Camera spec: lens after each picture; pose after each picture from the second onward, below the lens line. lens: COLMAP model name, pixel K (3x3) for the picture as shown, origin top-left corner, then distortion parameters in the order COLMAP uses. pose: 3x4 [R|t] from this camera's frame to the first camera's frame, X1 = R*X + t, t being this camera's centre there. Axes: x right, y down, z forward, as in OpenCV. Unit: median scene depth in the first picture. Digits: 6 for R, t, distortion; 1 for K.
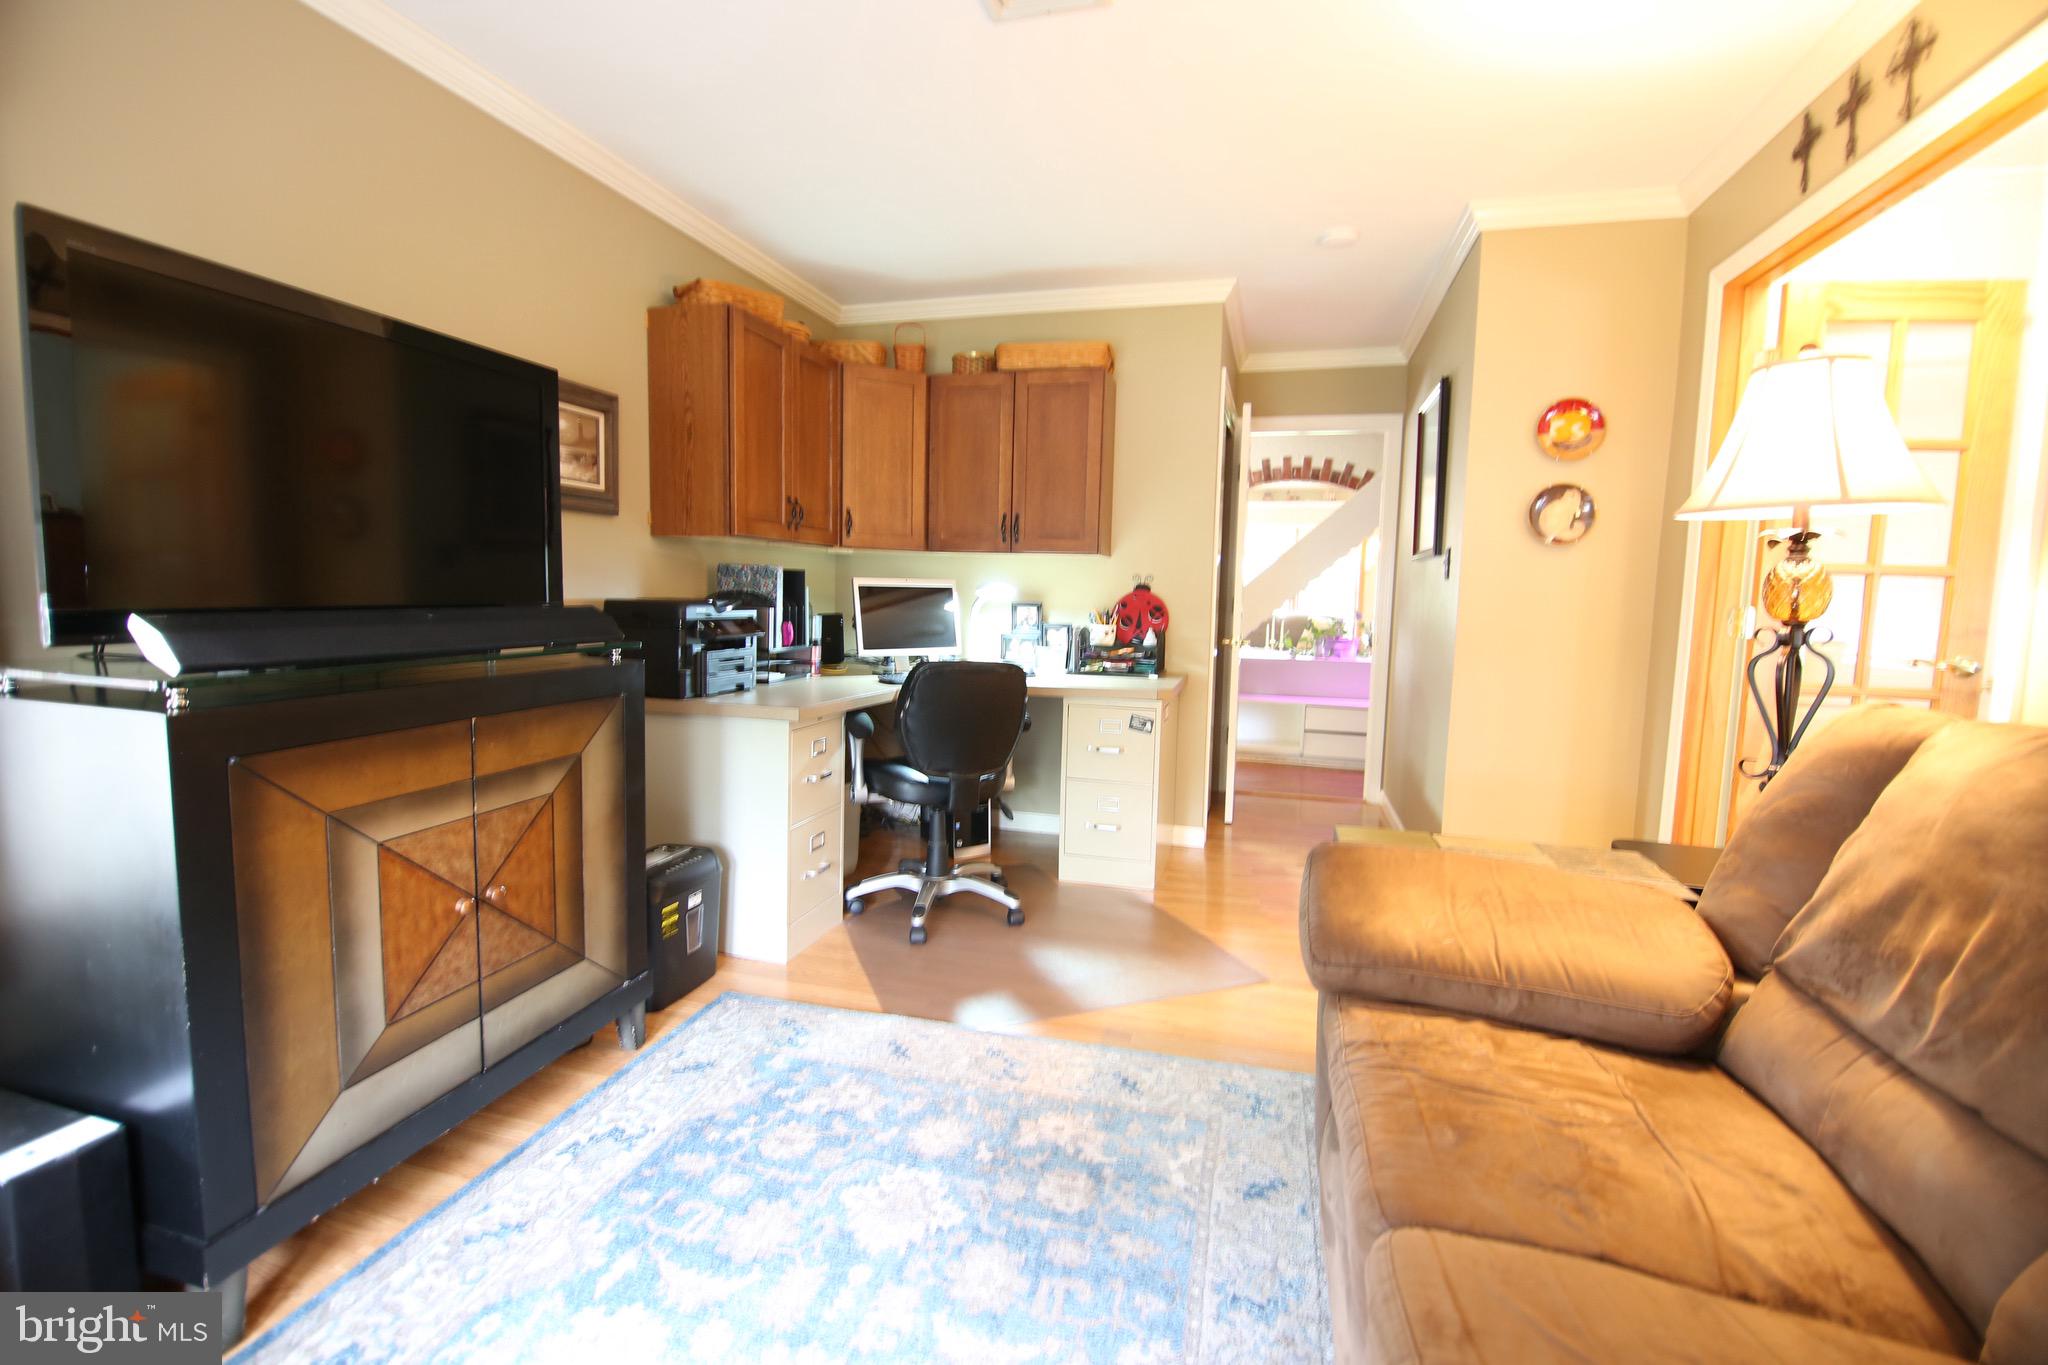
lens RADIAL K [[910.5, 0, 1025.2], [0, 910.5, 675.4], [0, 0, 1]] dist [0.003885, -0.014996]
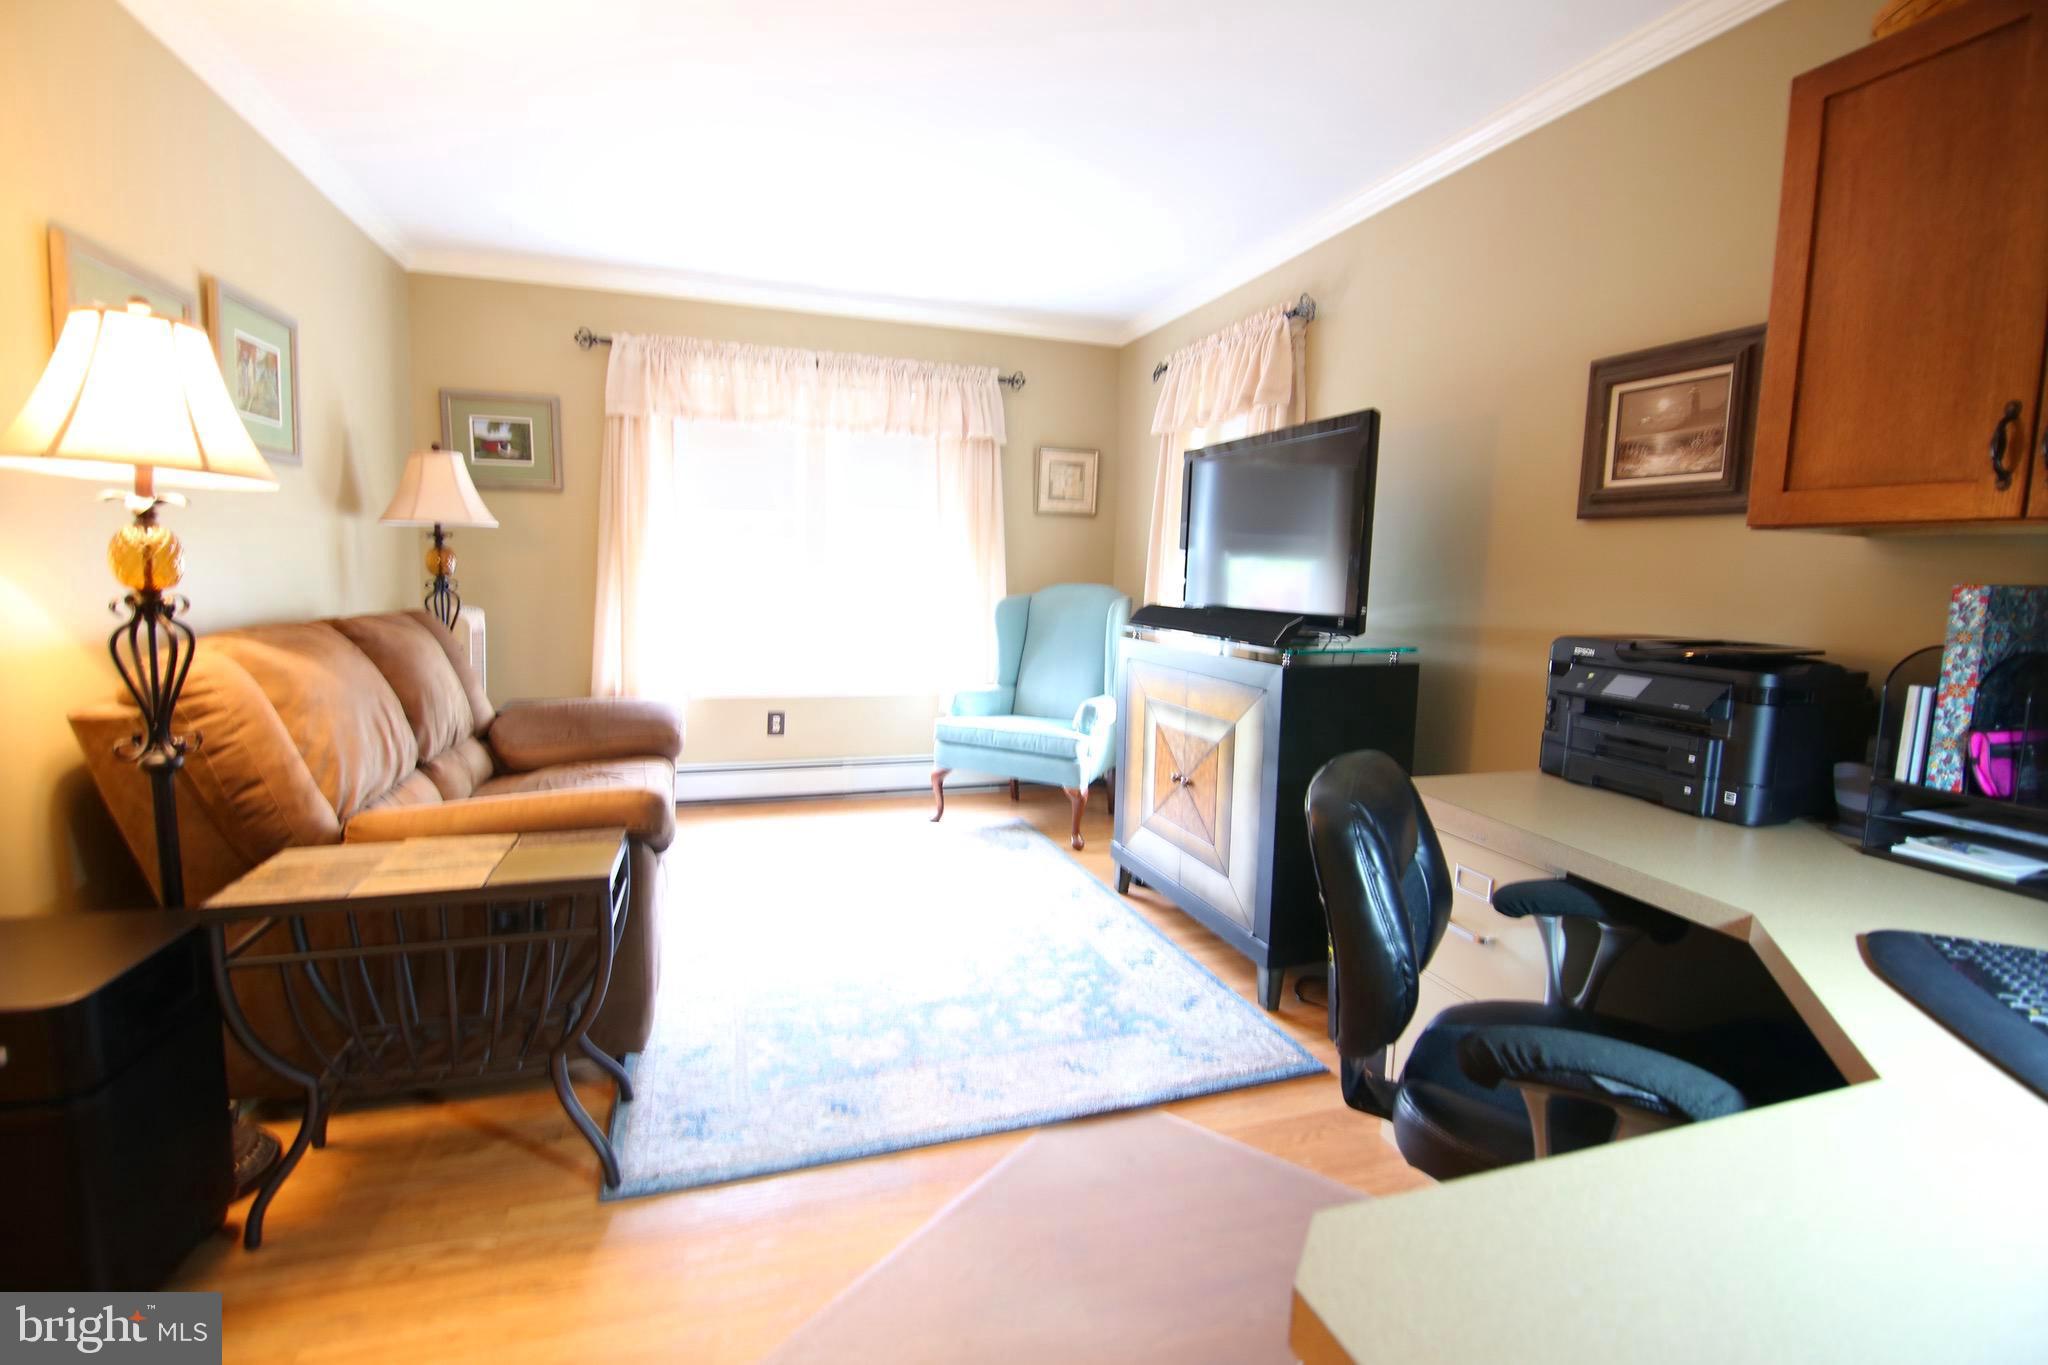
lens RADIAL K [[910.5, 0, 1025.2], [0, 910.5, 675.4], [0, 0, 1]] dist [0.003885, -0.014996]
pose [[-0.832968, 0.020157, -0.552954, 0.264495], [-0.097036, 0.978527, 0.181846, -0.103577], [0.544746, 0.205128, -0.813126, 1.009093]]
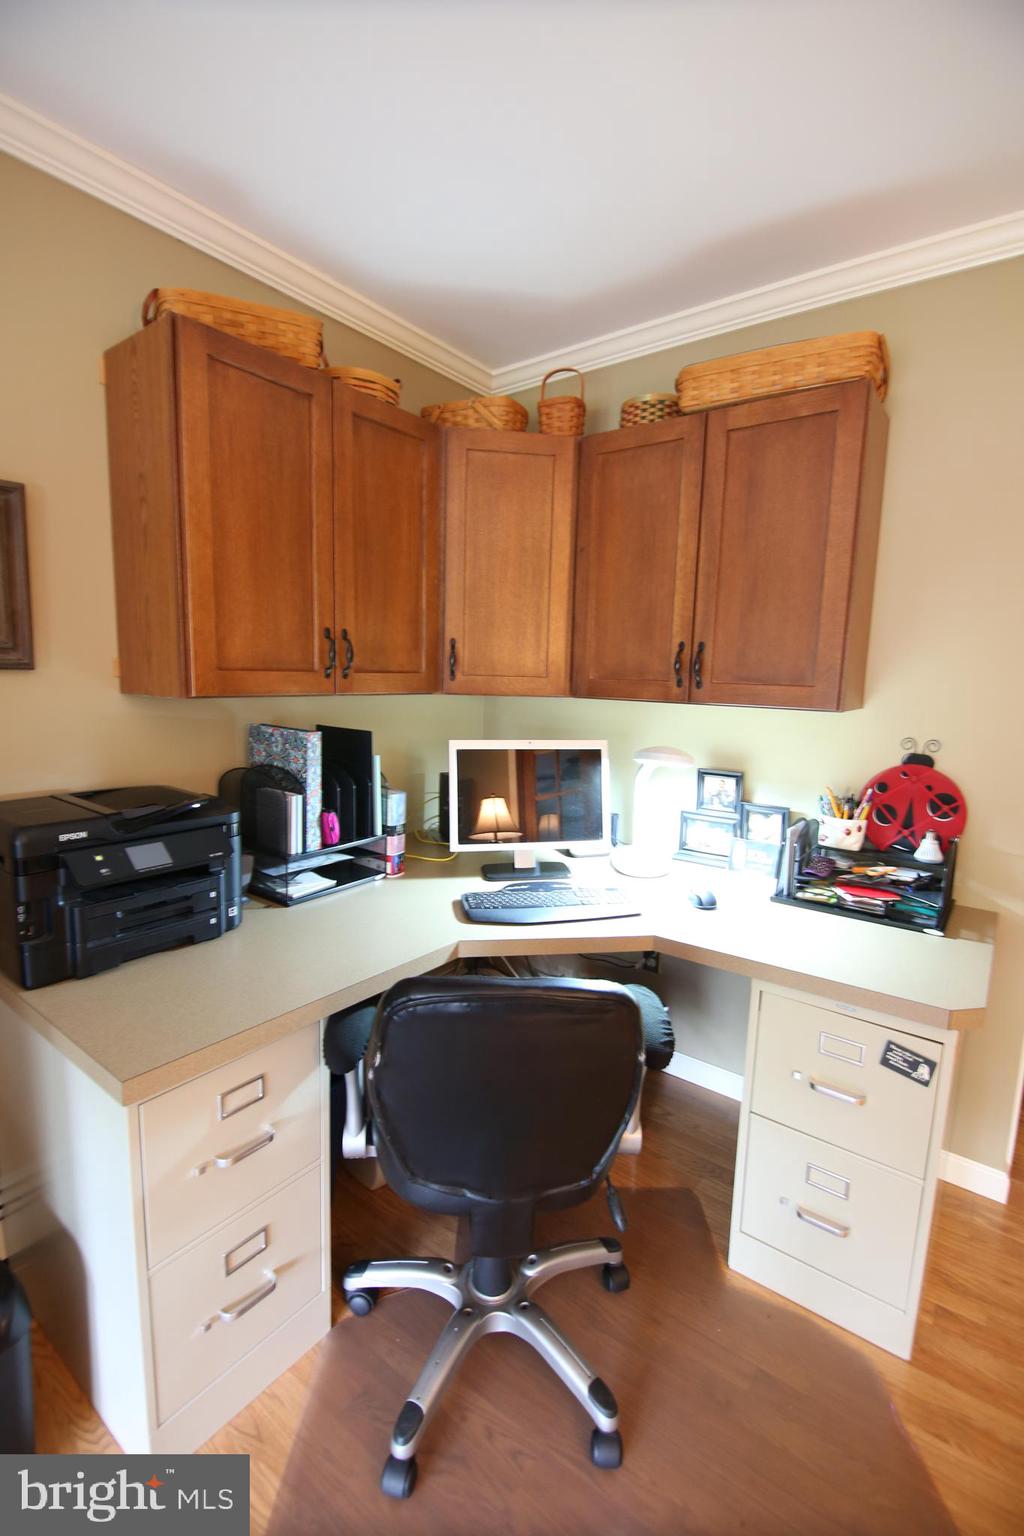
lens RADIAL K [[682.9, 0, 508.4], [0, 682.9, 764.9], [0, 0, 1]] dist [0.003885, -0.014996]
pose [[0.926936, 0.053003, -0.371456, 0.050088], [-0.040252, 0.998306, 0.042002, -0.112866], [0.373053, -0.023981, 0.927500, 0.534857]]
